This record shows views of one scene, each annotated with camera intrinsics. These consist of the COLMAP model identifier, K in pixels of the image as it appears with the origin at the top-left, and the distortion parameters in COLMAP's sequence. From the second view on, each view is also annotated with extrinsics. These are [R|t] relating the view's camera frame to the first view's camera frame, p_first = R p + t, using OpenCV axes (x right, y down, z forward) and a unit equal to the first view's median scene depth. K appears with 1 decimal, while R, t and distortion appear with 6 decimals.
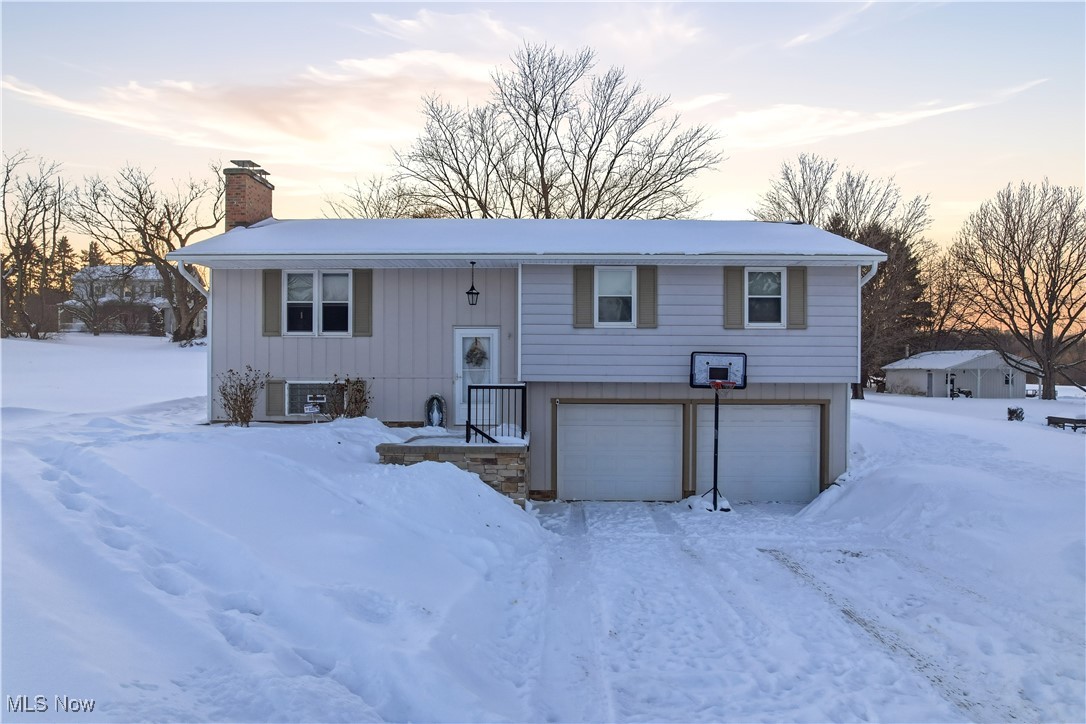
lens RADIAL K [[696.6, 0, 549.3], [0, 696.6, 365.5], [0, 0, 1]] dist [-0.069998, 0.077027]
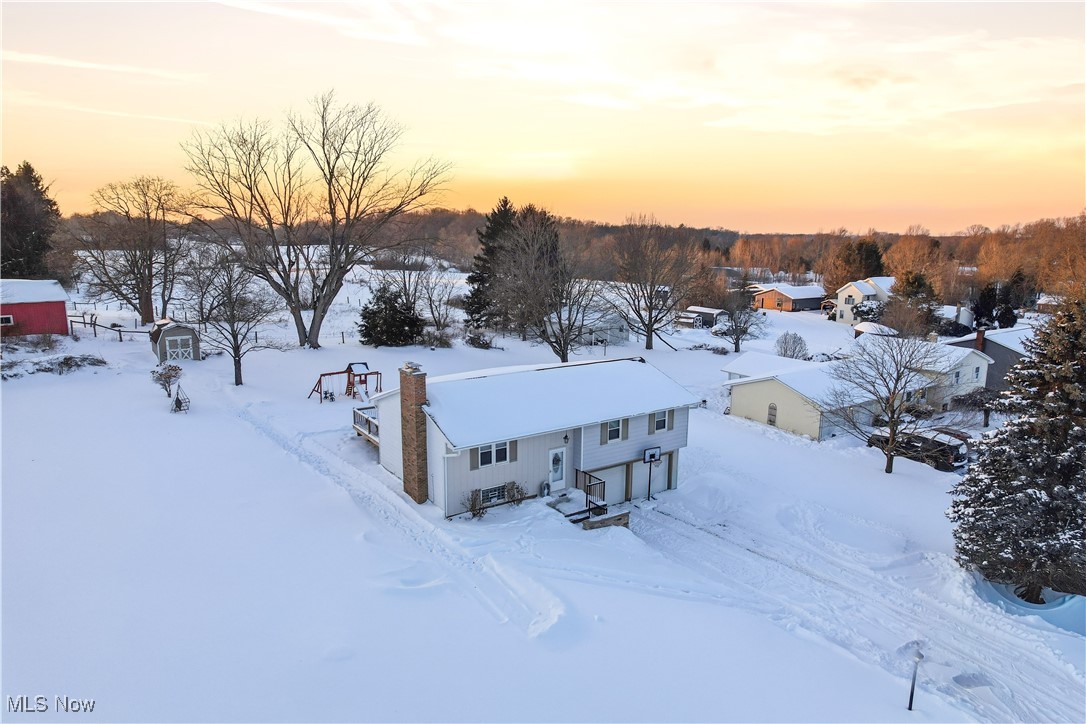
lens RADIAL K [[696.6, 0, 549.3], [0, 696.6, 365.5], [0, 0, 1]] dist [-0.069998, 0.077027]
pose [[0.800247, -0.101699, 0.590984, -1.437280], [-0.016823, 0.981319, 0.191649, -0.750700], [-0.599435, -0.163309, 0.783587, -0.659074]]
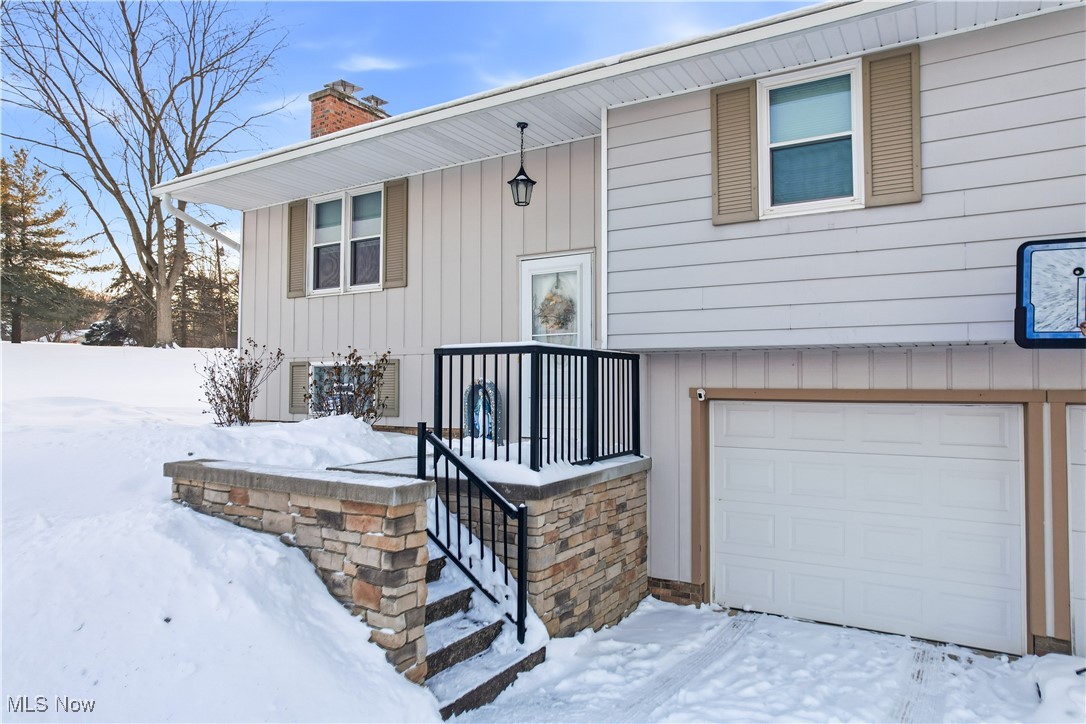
lens RADIAL K [[696.6, 0, 549.3], [0, 696.6, 365.5], [0, 0, 1]] dist [-0.069998, 0.077027]
pose [[0.860736, -0.016569, -0.508783, 0.169255], [-0.001868, 0.999361, -0.035706, 0.051144], [0.509049, 0.031684, 0.860154, 0.568486]]
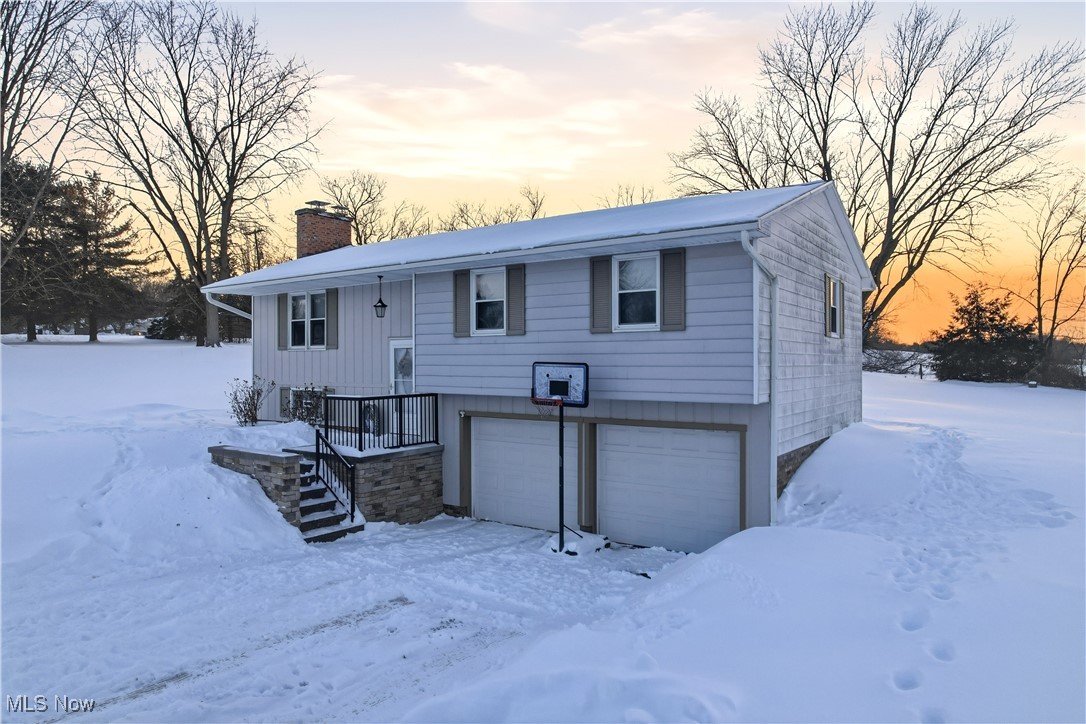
lens RADIAL K [[696.6, 0, 549.3], [0, 696.6, 365.5], [0, 0, 1]] dist [-0.069998, 0.077027]
pose [[0.828549, -0.002461, -0.559911, 0.671916], [0.001298, 0.999996, -0.002474, -0.012667], [0.559915, 0.001323, 0.828549, 0.289035]]
